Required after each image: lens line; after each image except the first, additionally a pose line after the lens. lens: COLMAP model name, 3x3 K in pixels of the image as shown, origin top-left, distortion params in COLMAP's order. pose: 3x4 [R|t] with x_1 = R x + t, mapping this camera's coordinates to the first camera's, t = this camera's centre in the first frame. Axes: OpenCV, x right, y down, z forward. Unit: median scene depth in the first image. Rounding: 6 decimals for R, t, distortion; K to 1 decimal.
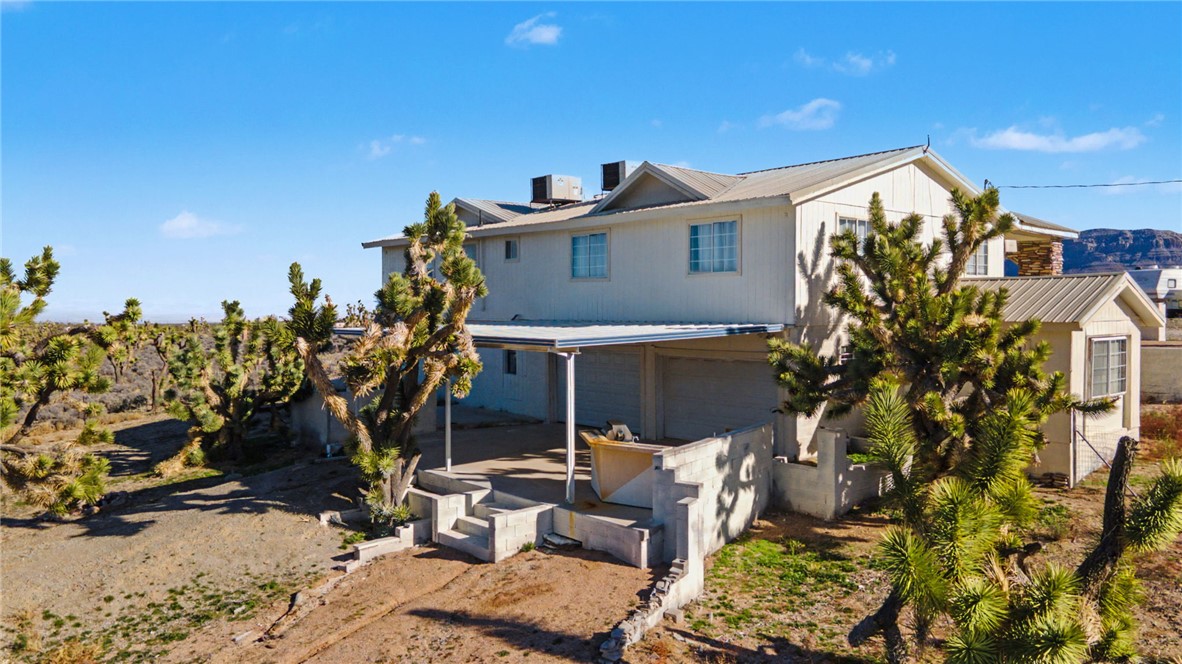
lens RADIAL K [[877.3, 0, 591.0], [0, 877.3, 332.0], [0, 0, 1]] dist [0.027242, 0.006525]
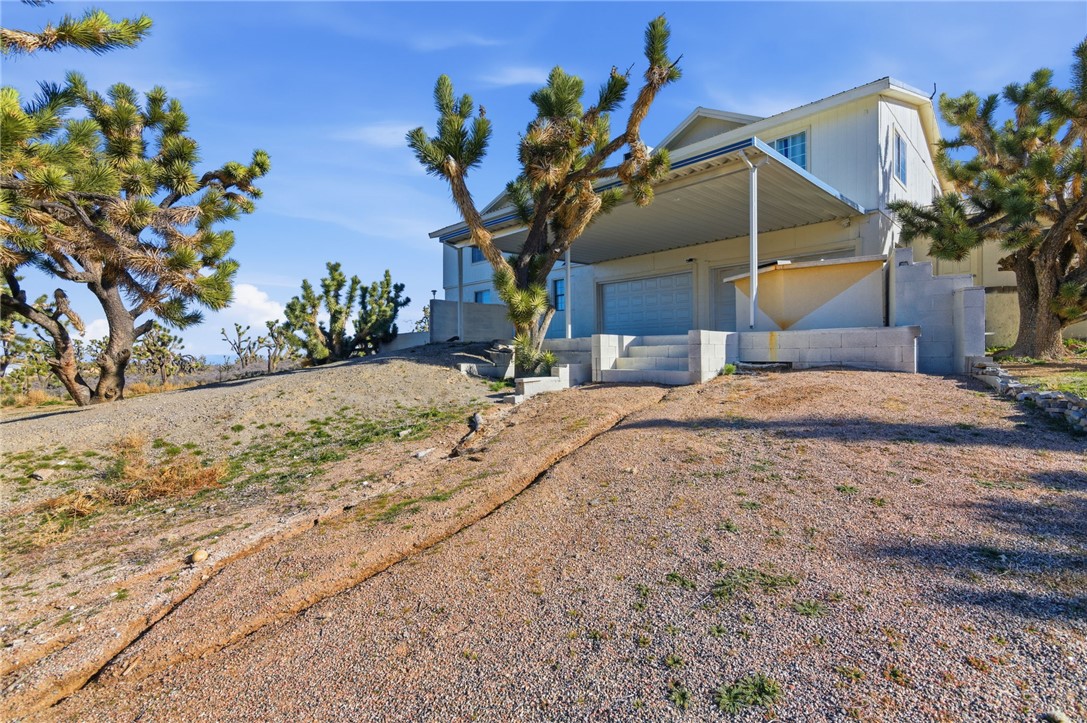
lens RADIAL K [[497.0, 0, 543.5], [0, 497.0, 361.5], [0, 0, 1]] dist [-0.004364, -0.000209]
pose [[0.998635, -0.004083, 0.052072, -0.267220], [0.004747, 0.999909, -0.012635, 0.230623], [-0.052015, 0.012865, 0.998563, 0.494524]]
